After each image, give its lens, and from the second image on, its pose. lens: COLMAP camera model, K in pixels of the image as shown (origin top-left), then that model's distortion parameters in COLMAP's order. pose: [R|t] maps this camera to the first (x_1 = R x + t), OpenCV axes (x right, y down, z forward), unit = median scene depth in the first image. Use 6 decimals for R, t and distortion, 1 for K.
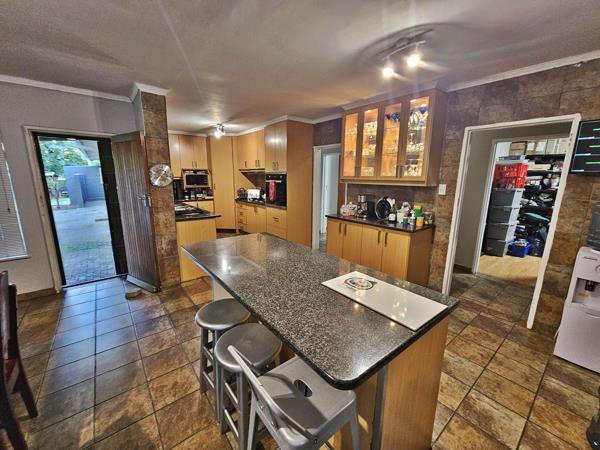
lens RADIAL K [[246.0, 0, 302.1], [0, 246.0, 226.0], [0, 0, 1]] dist [-0.000297, 0.000099]
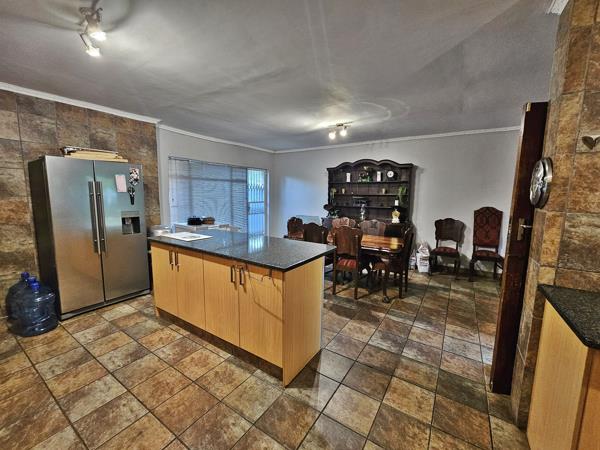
lens RADIAL K [[246.0, 0, 302.1], [0, 246.0, 226.0], [0, 0, 1]] dist [-0.000297, 0.000099]
pose [[-0.952683, 0.012335, -0.303714, 0.000650], [-0.089155, 0.943891, 0.317996, -0.255877], [0.290596, 0.330027, -0.898129, 1.411935]]
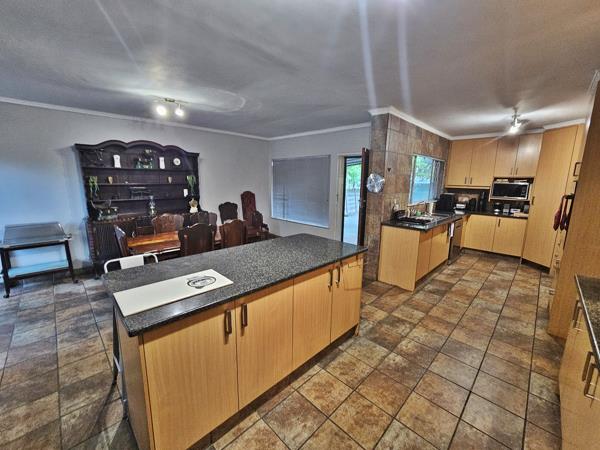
lens RADIAL K [[246.0, 0, 302.1], [0, 246.0, 226.0], [0, 0, 1]] dist [-0.000297, 0.000099]
pose [[0.094770, 0.177985, -0.979459, 0.612941], [-0.213824, 0.964563, 0.154589, -0.123309], [0.972264, 0.194781, 0.129469, 0.594628]]
